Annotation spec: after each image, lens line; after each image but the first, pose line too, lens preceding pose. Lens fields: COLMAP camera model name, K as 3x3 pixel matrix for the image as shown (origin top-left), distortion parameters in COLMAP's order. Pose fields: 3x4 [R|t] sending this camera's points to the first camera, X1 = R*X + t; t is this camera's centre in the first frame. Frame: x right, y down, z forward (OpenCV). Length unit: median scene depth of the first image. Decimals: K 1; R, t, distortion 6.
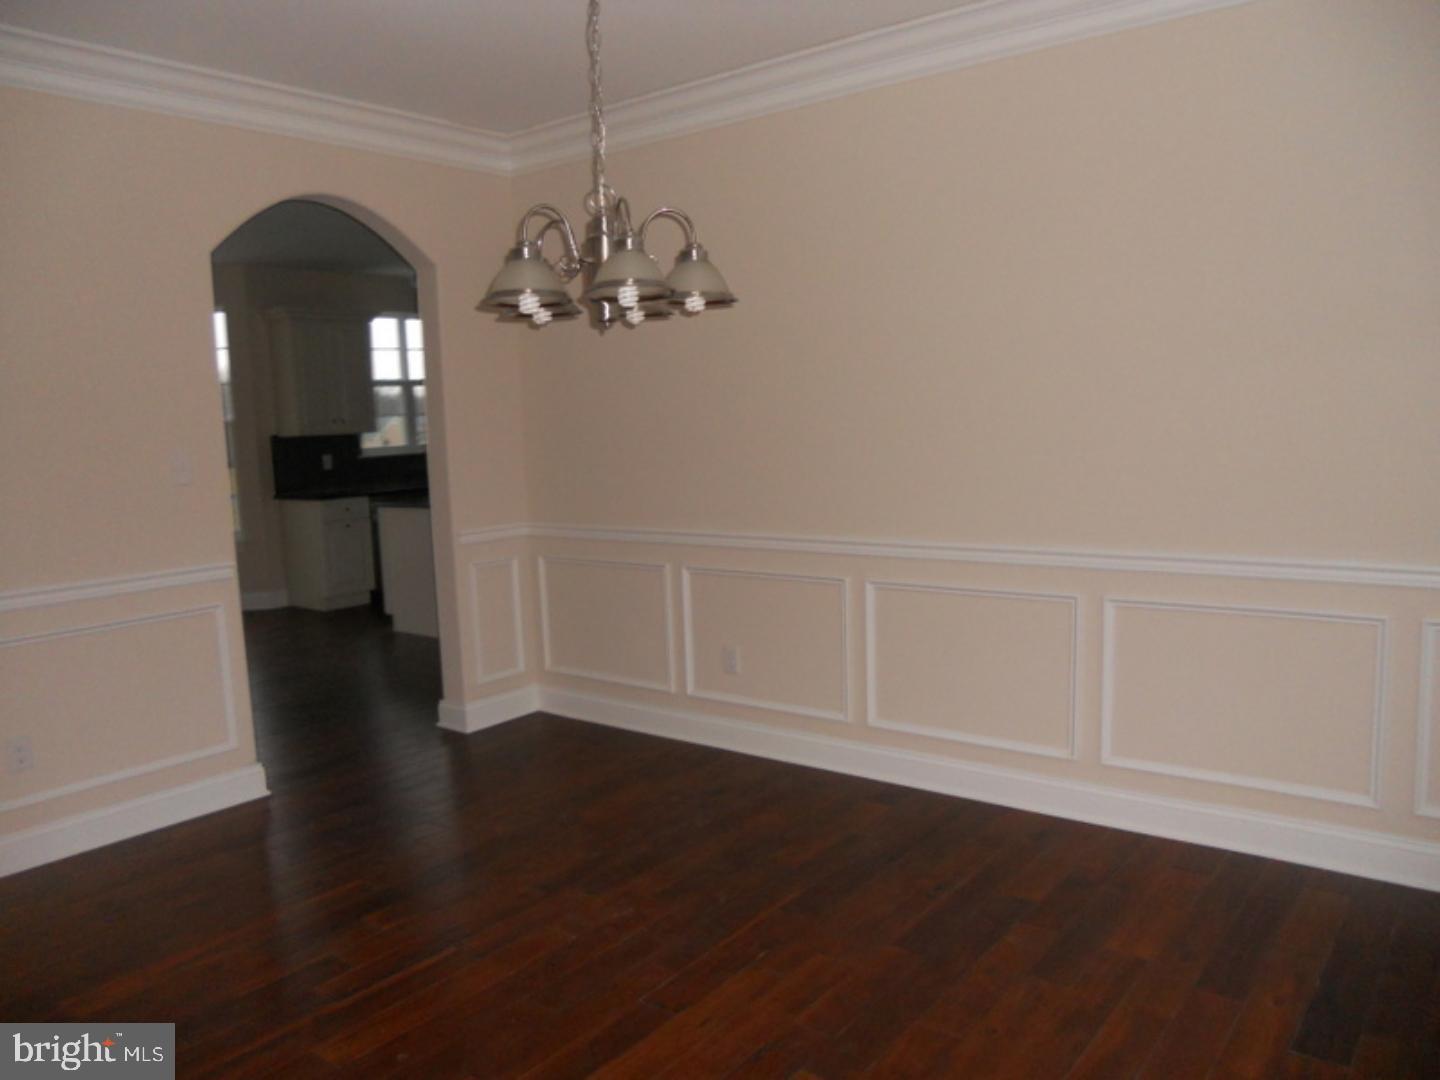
lens RADIAL K [[1073.4, 0, 720.0], [0, 1073.4, 540.0], [0, 0, 1]] dist [-0.077442, 0.001734]
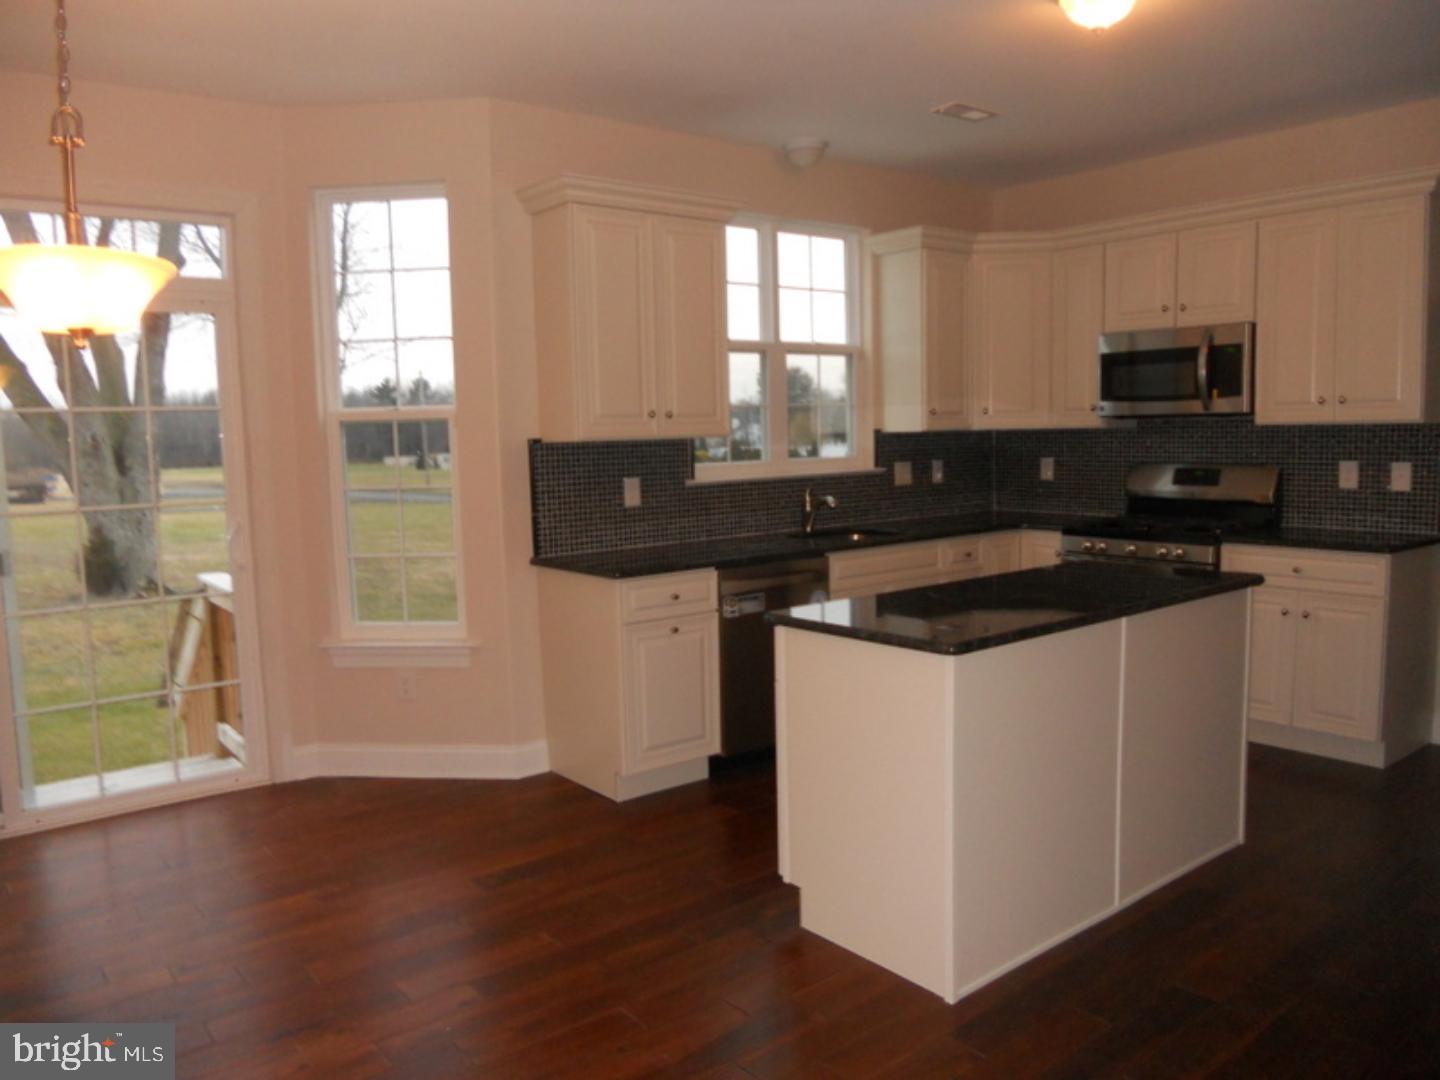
lens RADIAL K [[1073.4, 0, 720.0], [0, 1073.4, 540.0], [0, 0, 1]] dist [-0.077442, 0.001734]
pose [[0.975155, 0.041733, -0.217557, -0.219613], [-0.043453, 0.999051, -0.003127, -0.052550], [0.217220, 0.012503, 0.976043, 0.513490]]
